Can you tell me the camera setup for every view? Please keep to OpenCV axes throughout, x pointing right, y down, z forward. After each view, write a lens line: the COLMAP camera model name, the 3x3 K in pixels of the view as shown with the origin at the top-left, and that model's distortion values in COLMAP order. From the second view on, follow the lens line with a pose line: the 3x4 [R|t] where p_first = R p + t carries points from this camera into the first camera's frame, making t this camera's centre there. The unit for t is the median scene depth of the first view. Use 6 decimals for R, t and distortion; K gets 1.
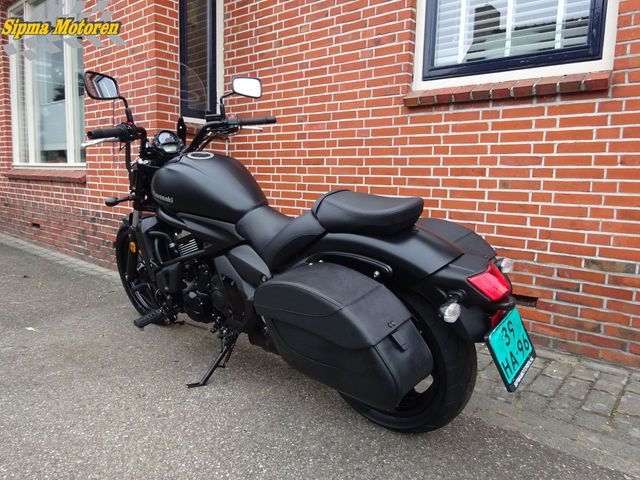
lens RADIAL K [[472.3, 0, 318.7], [0, 472.3, 239.5], [0, 0, 1]] dist [0.001110, -0.000298]
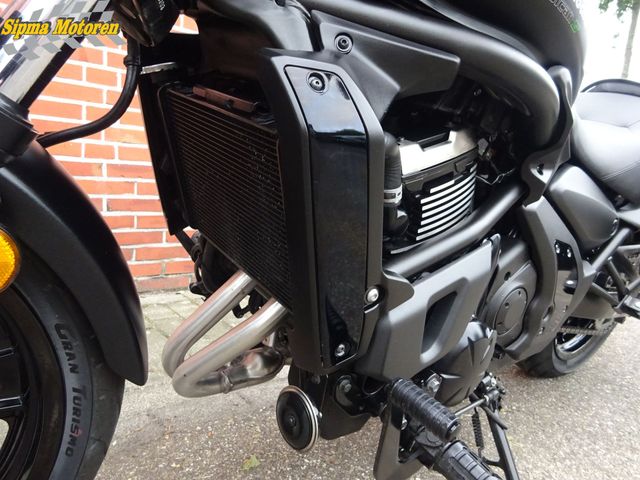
lens RADIAL K [[470.6, 0, 319.1], [0, 470.6, 239.9], [0, 0, 1]] dist [-0.000027, -0.000963]
pose [[0.170277, -0.171260, 0.970400, -0.500917], [0.050627, 0.985001, 0.164953, -0.005227], [-0.984095, 0.021040, 0.176394, 0.881027]]
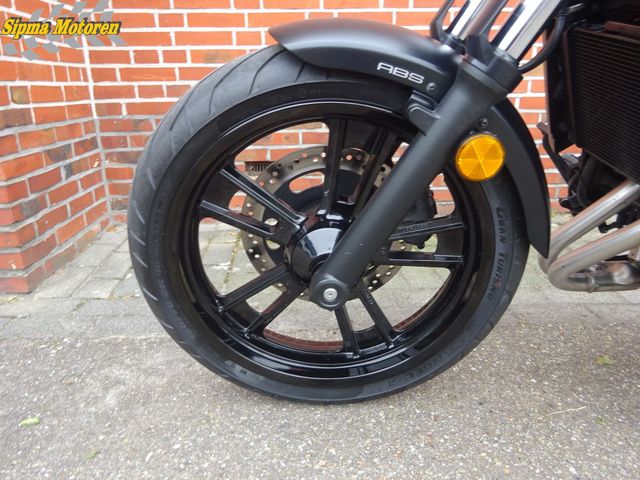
lens RADIAL K [[470.6, 0, 319.1], [0, 470.6, 239.9], [0, 0, 1]] dist [-0.000027, -0.000963]
pose [[0.716084, -0.252232, 0.650848, -0.605334], [0.119588, 0.962974, 0.241619, -0.008781], [-0.687694, -0.095186, 0.719734, 0.885651]]
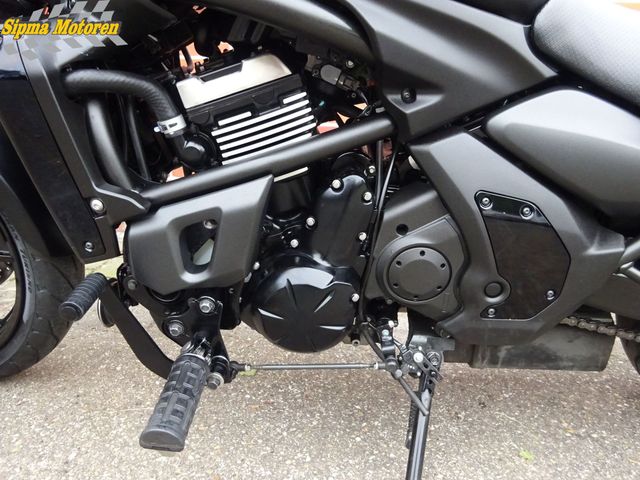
lens RADIAL K [[470.6, 0, 319.1], [0, 470.6, 239.9], [0, 0, 1]] dist [-0.000027, -0.000963]
pose [[0.776116, -0.168242, 0.607732, -0.376302], [0.072013, 0.981094, 0.179637, 0.031707], [-0.626465, -0.095655, 0.773558, 0.638818]]
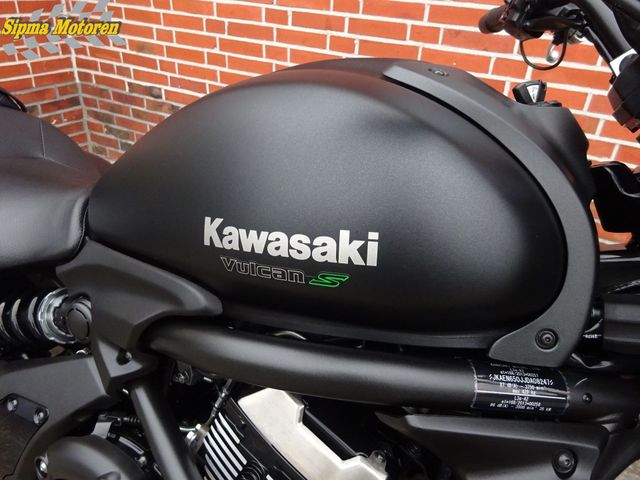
lens RADIAL K [[468.7, 0, 319.3], [0, 468.7, 239.5], [0, 0, 1]] dist [0.005893, -0.011771]
pose [[0.975394, -0.080866, 0.205104, -0.070549], [-0.007587, 0.917442, 0.397798, -0.145627], [-0.220339, -0.389566, 0.894253, 0.596197]]
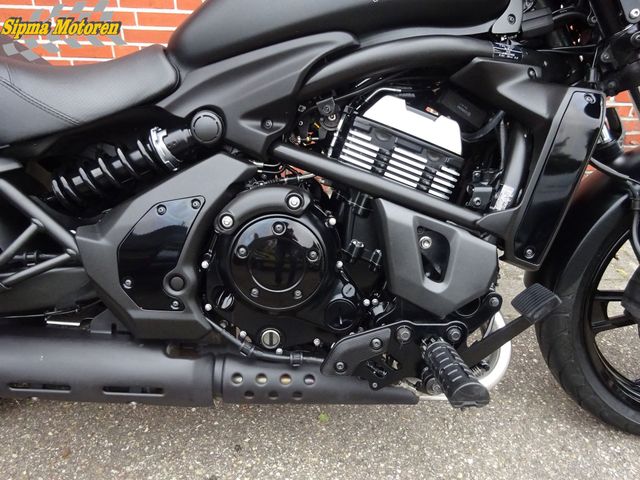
lens RADIAL K [[470.6, 0, 319.1], [0, 470.6, 239.9], [0, 0, 1]] dist [-0.000027, -0.000963]
pose [[0.740903, -0.311930, 0.594780, -0.291416], [0.077826, 0.919509, 0.385287, -0.060640], [-0.667088, -0.239171, 0.705543, 0.530453]]
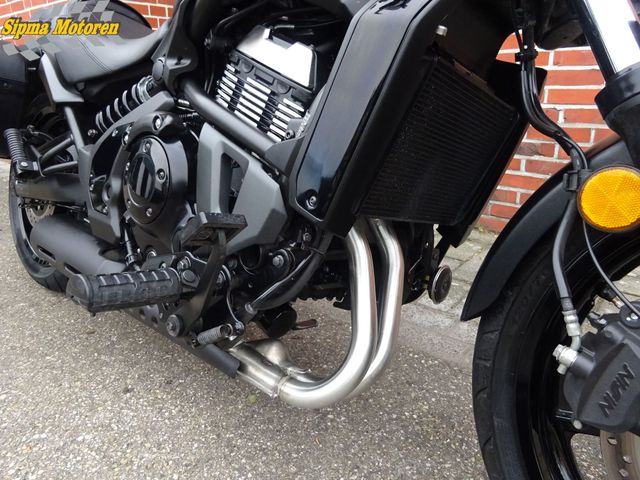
lens RADIAL K [[468.7, 0, 319.3], [0, 468.7, 239.5], [0, 0, 1]] dist [0.005893, -0.011771]
pose [[0.999262, -0.035266, -0.015244, -0.017105], [0.037621, 0.978657, 0.202028, 0.043550], [0.007794, -0.202453, 0.979261, 0.431268]]
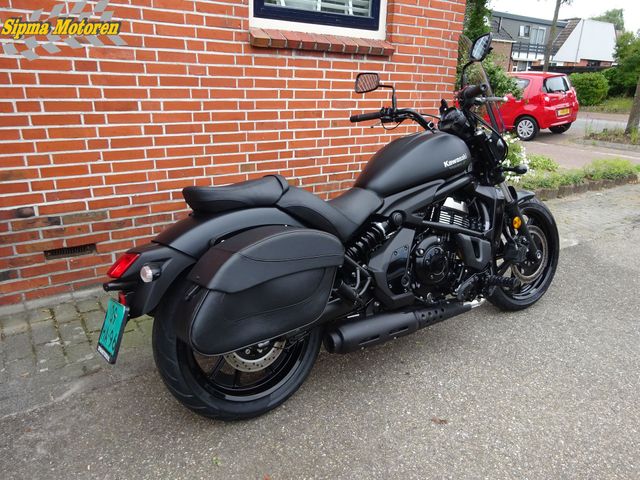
lens RADIAL K [[468.7, 0, 319.3], [0, 468.7, 239.5], [0, 0, 1]] dist [0.005893, -0.011771]
pose [[0.252296, -0.340243, 0.905860, -0.883983], [0.094123, 0.940333, 0.326977, -0.247595], [-0.963062, 0.002767, 0.269267, 0.729351]]
